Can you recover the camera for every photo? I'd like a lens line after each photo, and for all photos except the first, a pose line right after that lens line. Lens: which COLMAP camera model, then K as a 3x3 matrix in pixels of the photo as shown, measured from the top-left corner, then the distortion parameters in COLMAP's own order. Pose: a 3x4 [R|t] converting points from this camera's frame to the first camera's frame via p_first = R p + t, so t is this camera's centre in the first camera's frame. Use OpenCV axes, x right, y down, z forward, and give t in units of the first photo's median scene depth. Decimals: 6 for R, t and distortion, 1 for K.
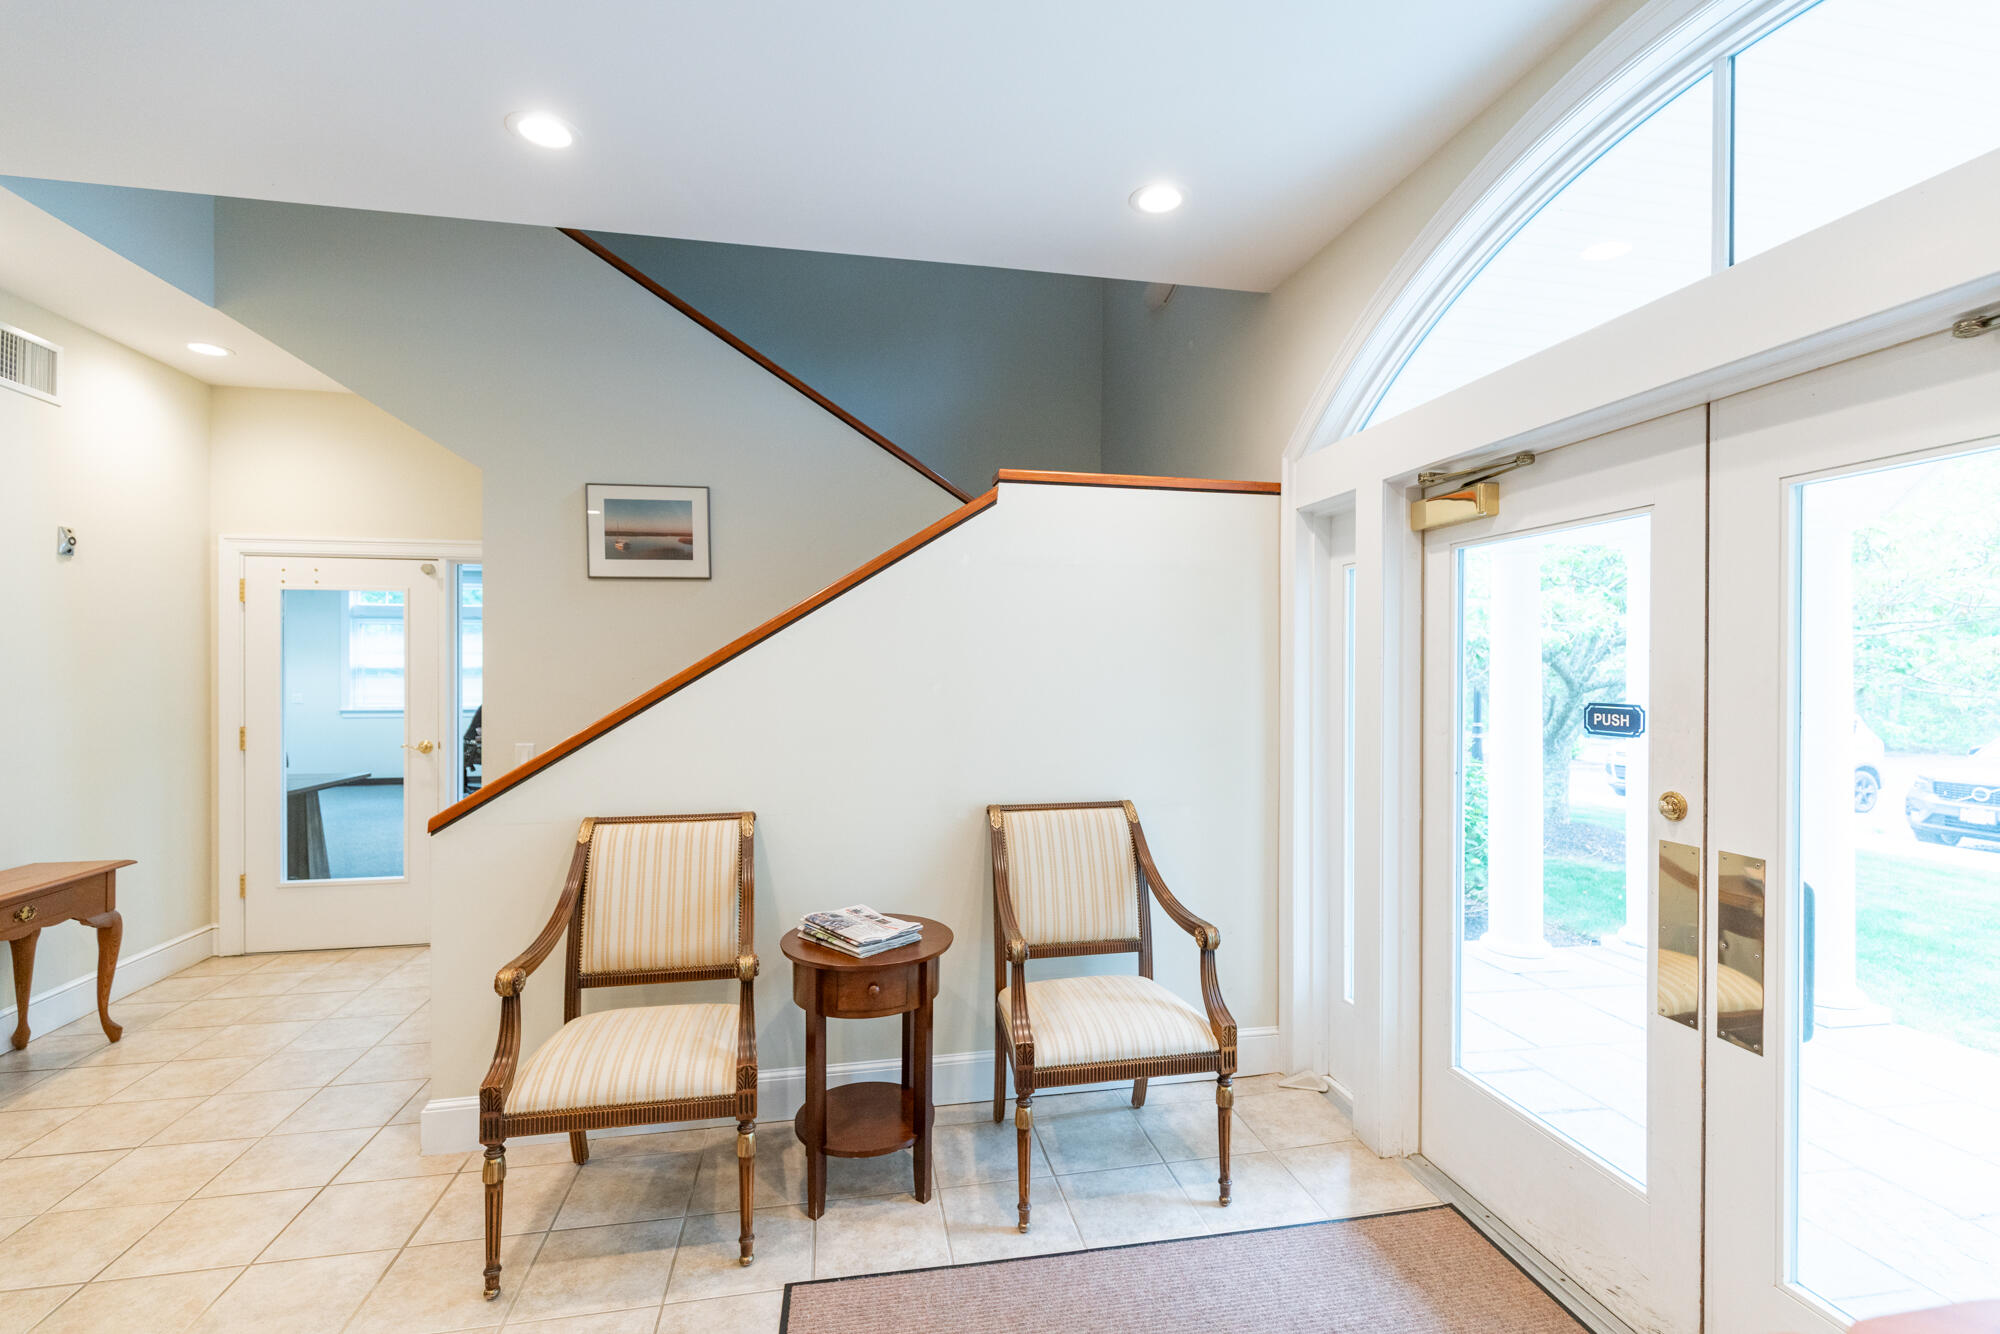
lens RADIAL K [[910.0, 0, 1031.9], [0, 910.0, 670.5], [0, 0, 1]] dist [0.003513, 0.000332]
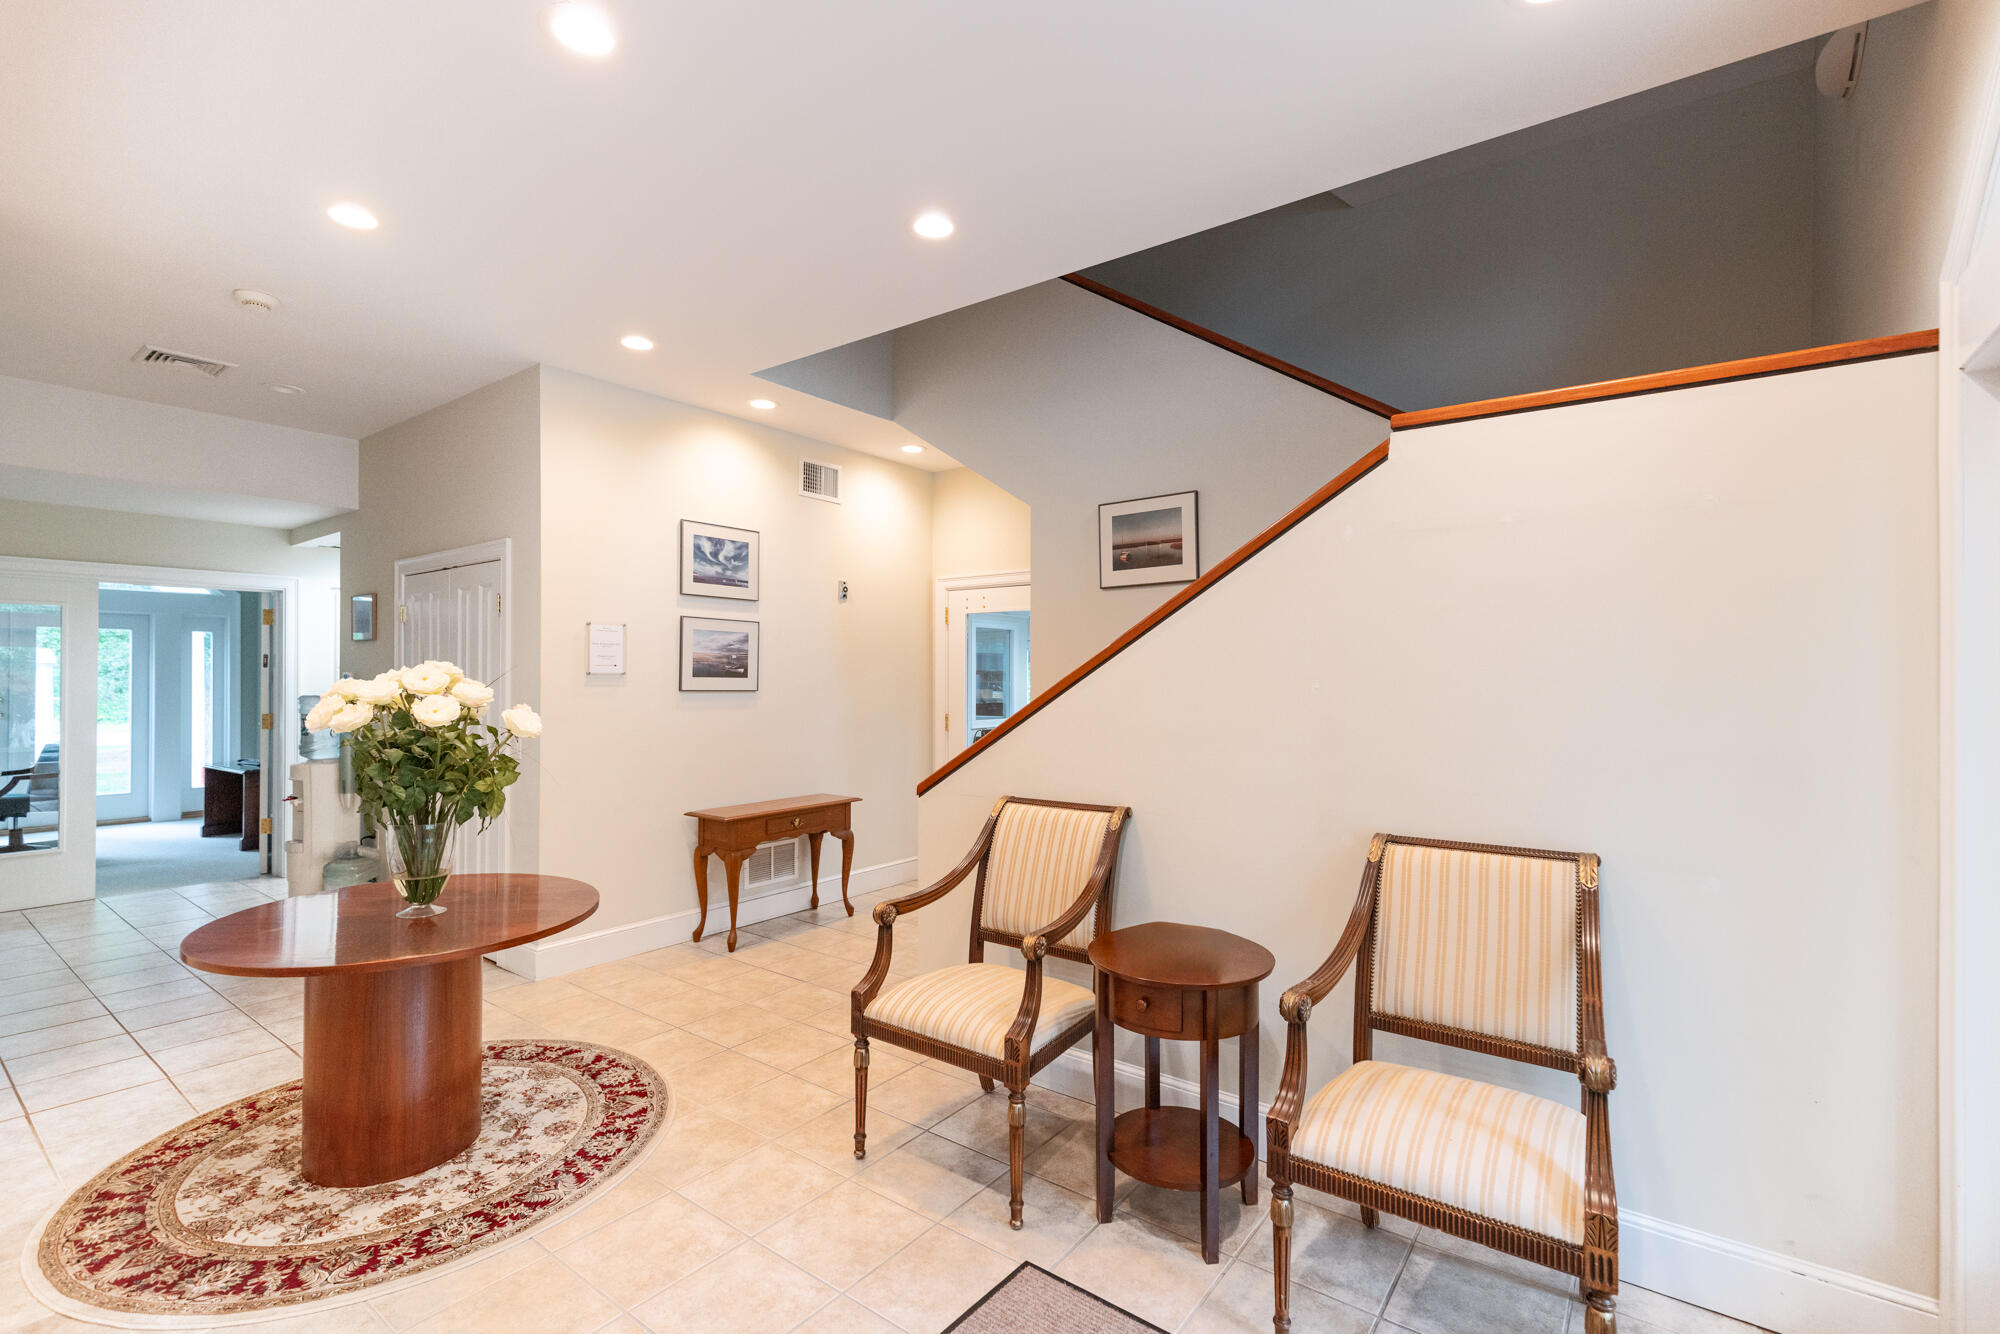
lens RADIAL K [[915.7, 0, 987.1], [0, 915.7, 672.5], [0, 0, 1]] dist [0.008871, -0.000376]
pose [[0.651833, -0.003598, -0.758354, 0.380944], [-0.000249, 0.999988, -0.004959, 0.009628], [0.758362, 0.003421, 0.651824, 0.221529]]
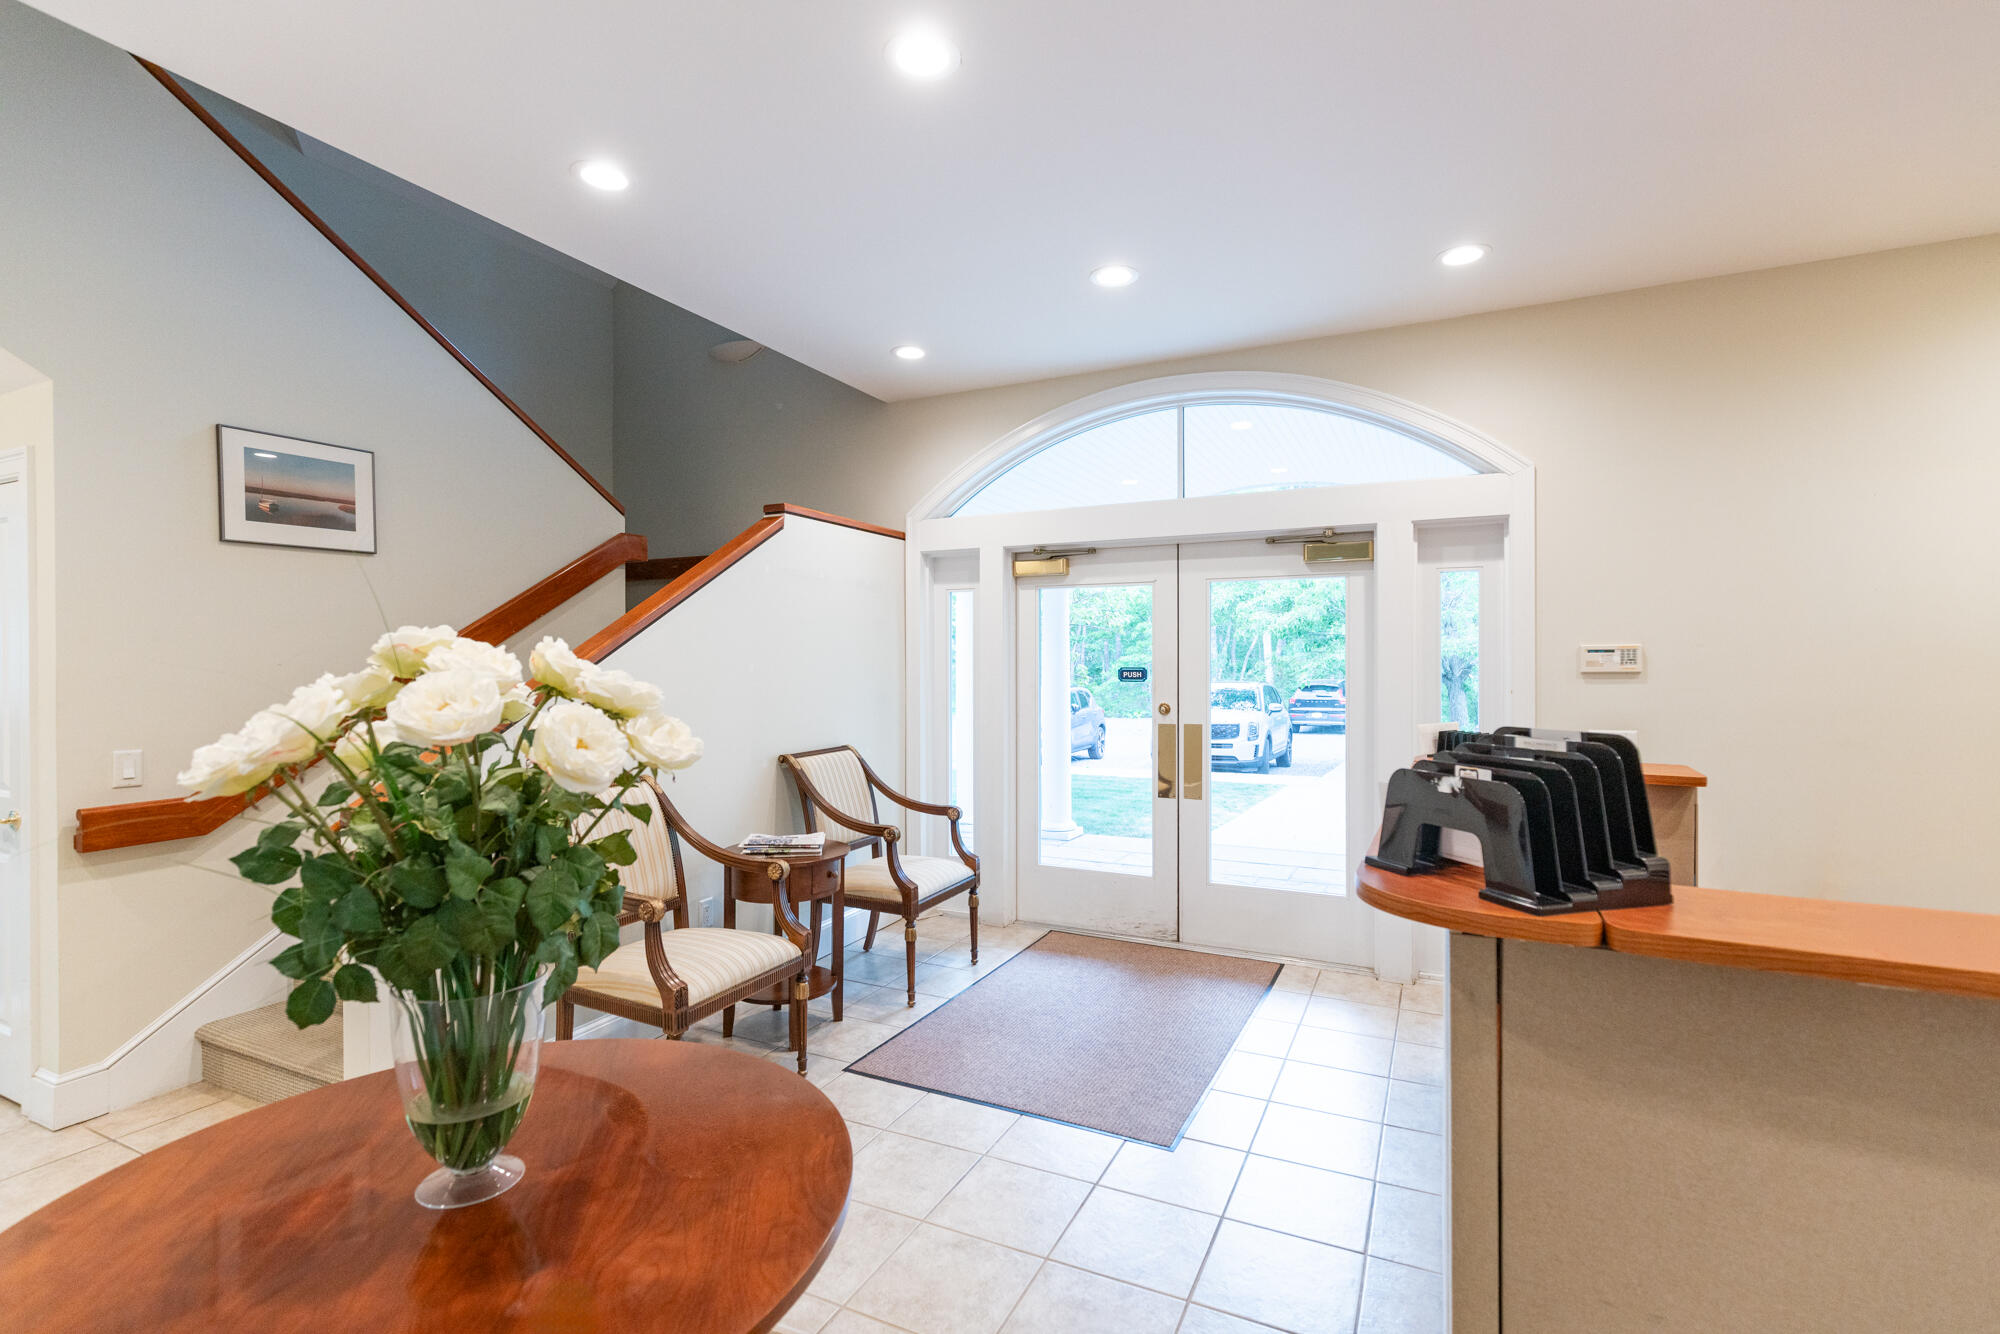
lens RADIAL K [[896.3, 0, 1025.8], [0, 896.3, 650.3], [0, 0, 1]] dist [0.001609, -0.000312]
pose [[0.593320, 0.004978, 0.804951, -0.975026], [0.005525, 0.999932, -0.010256, 0.011858], [-0.804948, 0.010533, 0.593252, -0.074221]]
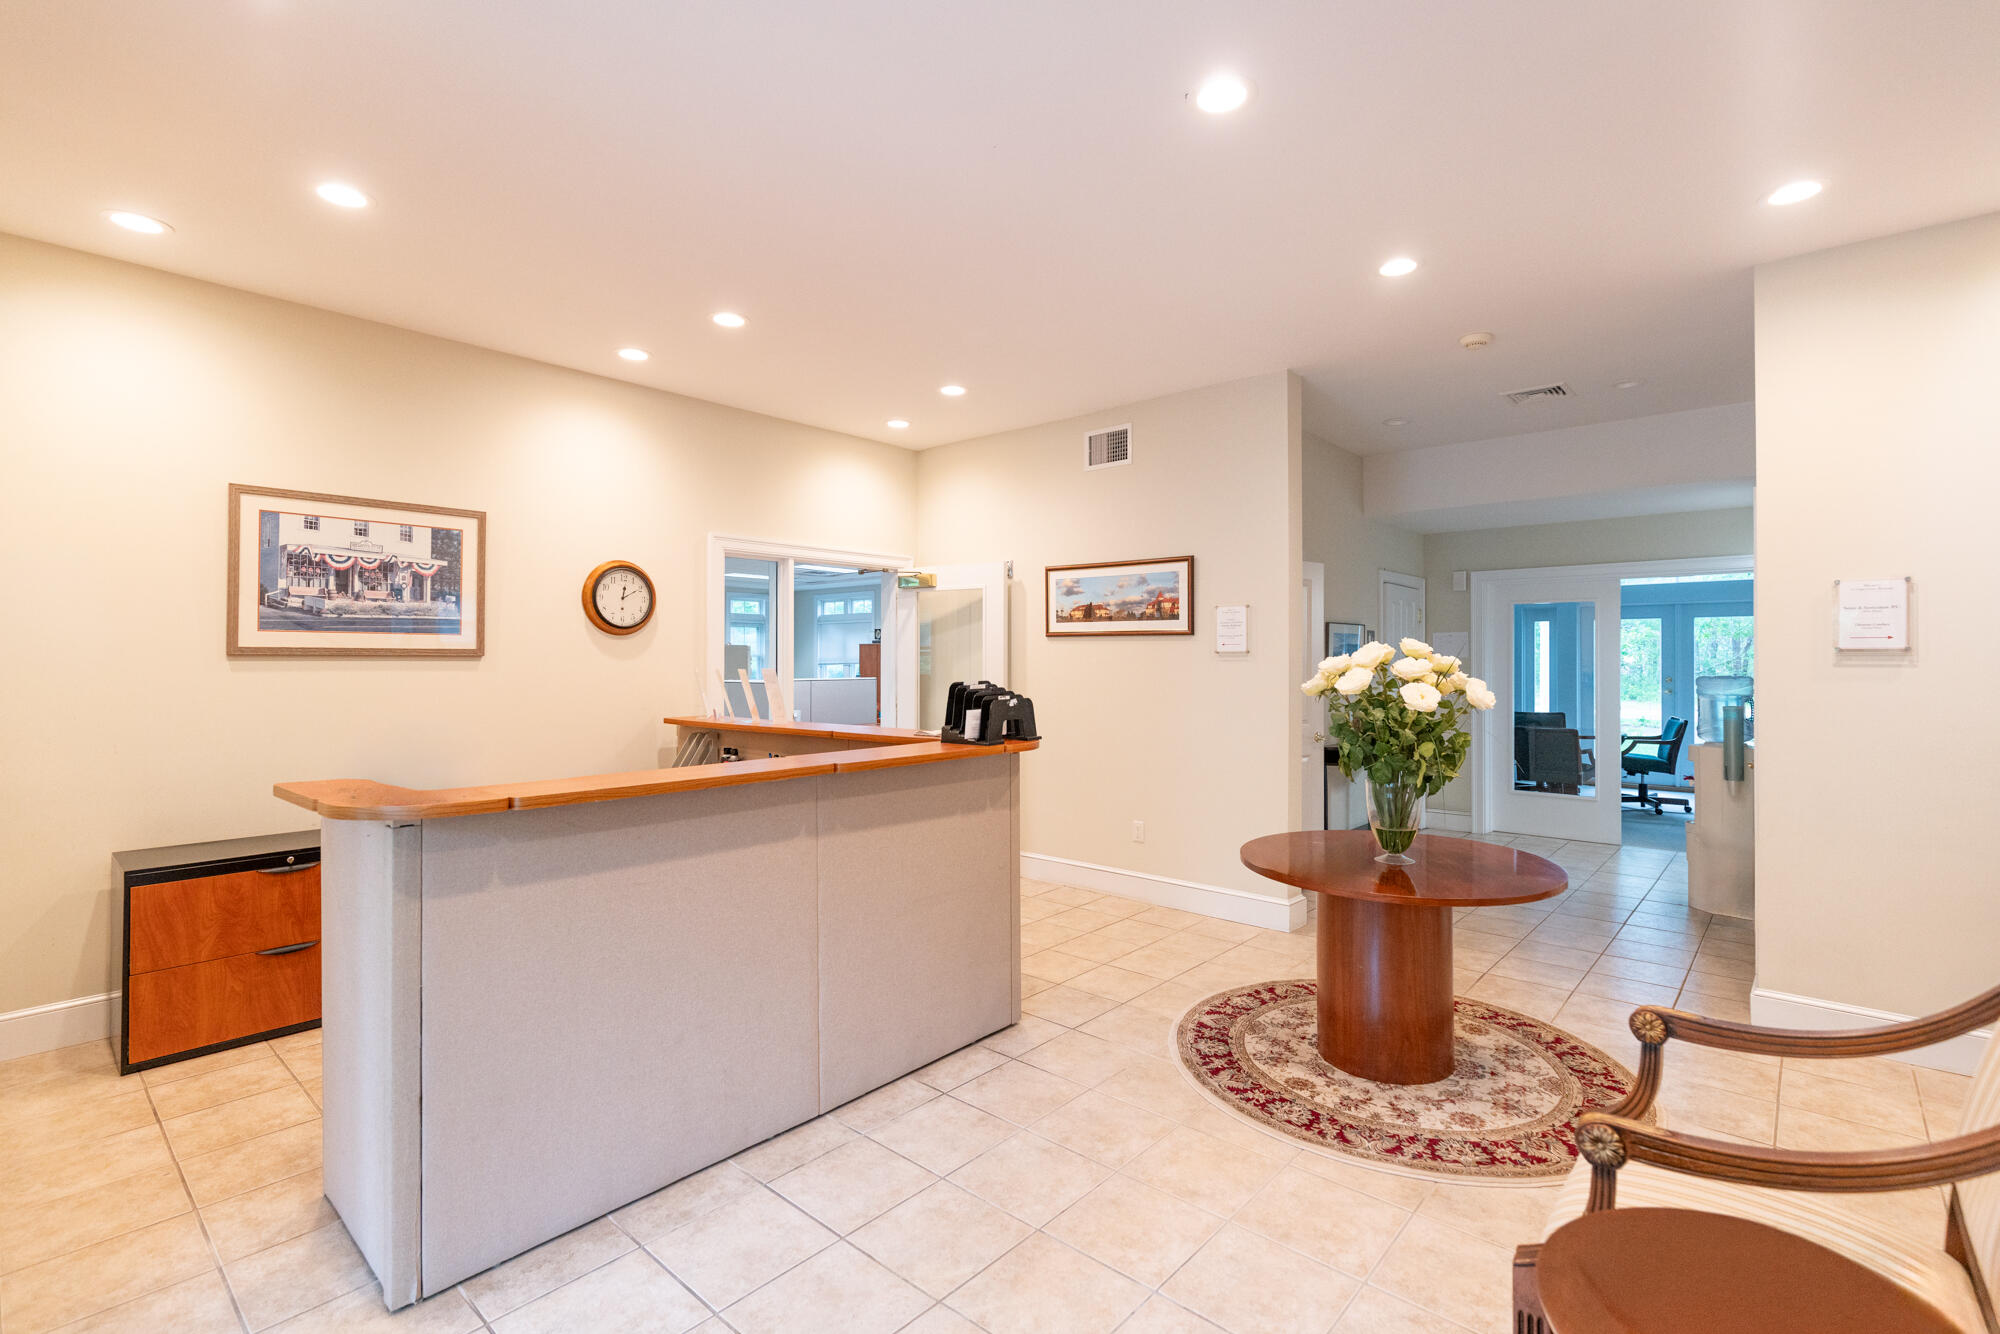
lens RADIAL K [[889.5, 0, 991.0], [0, 889.5, 657.5], [0, 0, 1]] dist [0.001896, 0.000051]
pose [[-0.804988, -0.005147, -0.593269, 0.270578], [-0.002848, 0.999984, -0.004811, 0.022256], [0.593284, -0.002183, -0.804990, 1.023702]]
